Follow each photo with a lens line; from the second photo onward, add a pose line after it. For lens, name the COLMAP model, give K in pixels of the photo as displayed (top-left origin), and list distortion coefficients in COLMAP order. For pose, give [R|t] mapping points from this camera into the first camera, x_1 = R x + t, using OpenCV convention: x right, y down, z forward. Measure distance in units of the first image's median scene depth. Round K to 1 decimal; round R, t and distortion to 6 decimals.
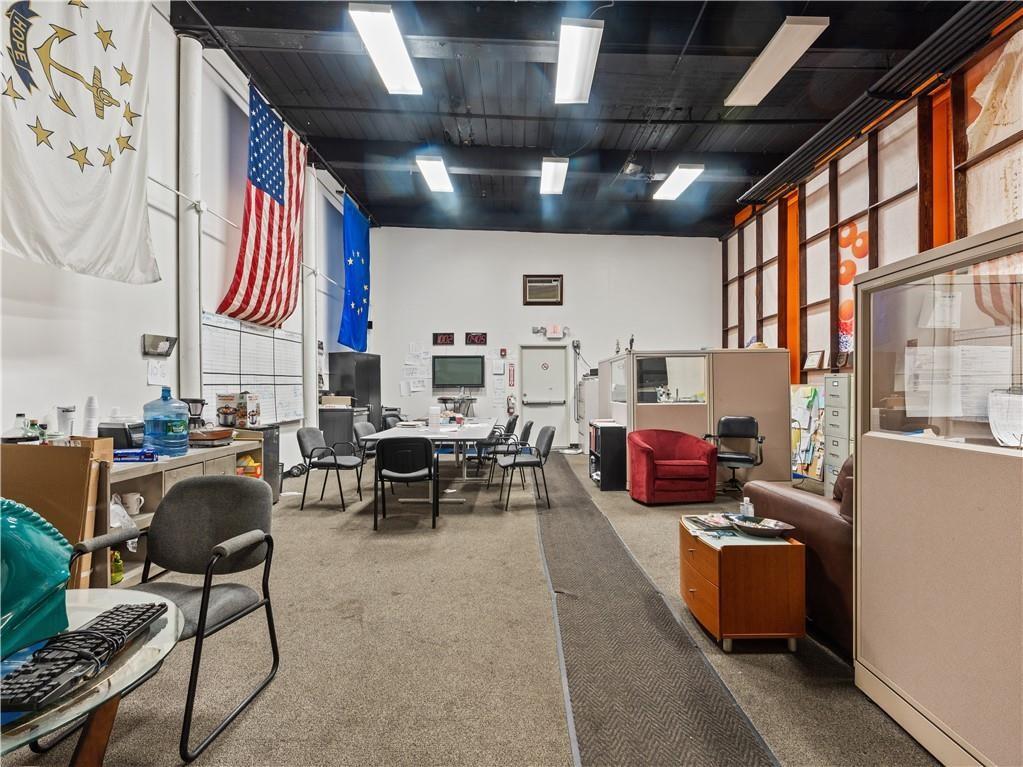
lens RADIAL K [[514.4, 0, 512.5], [0, 514.4, 389.7], [0, 0, 1]] dist [-0.012307, 0.000936]
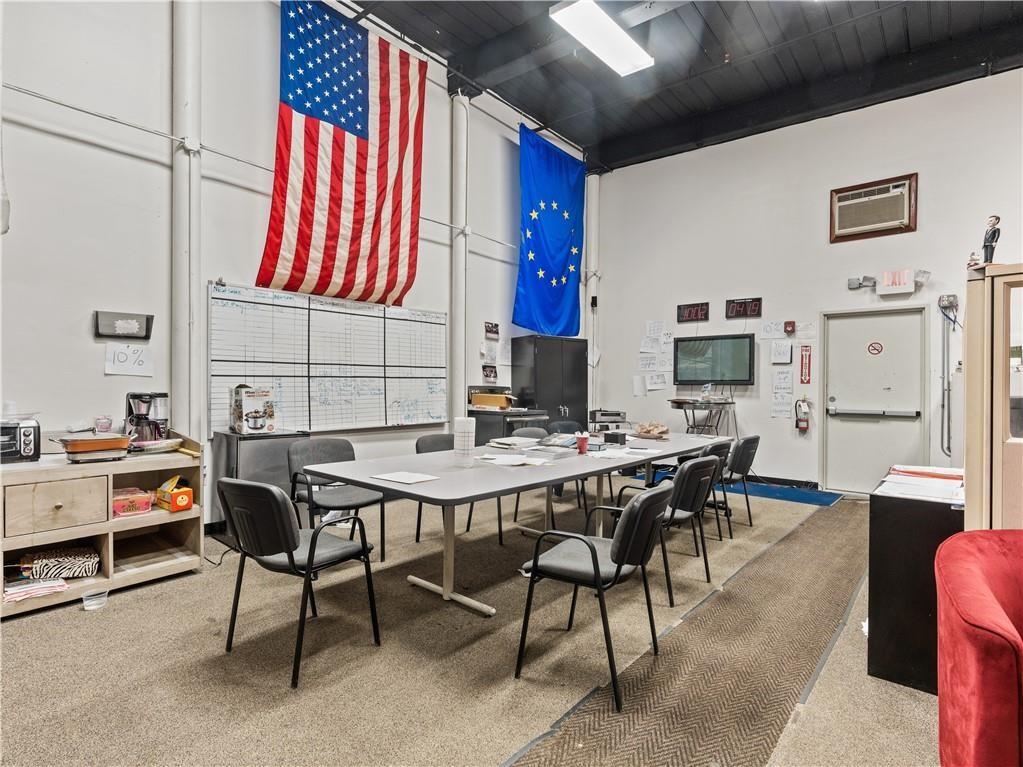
lens RADIAL K [[514.4, 0, 512.5], [0, 514.4, 389.7], [0, 0, 1]] dist [-0.012307, 0.000936]
pose [[0.763332, 0.015322, -0.645825, 0.135577], [-0.012777, 0.999881, 0.008620, -0.000452], [0.645880, 0.001672, 0.763437, 0.370457]]
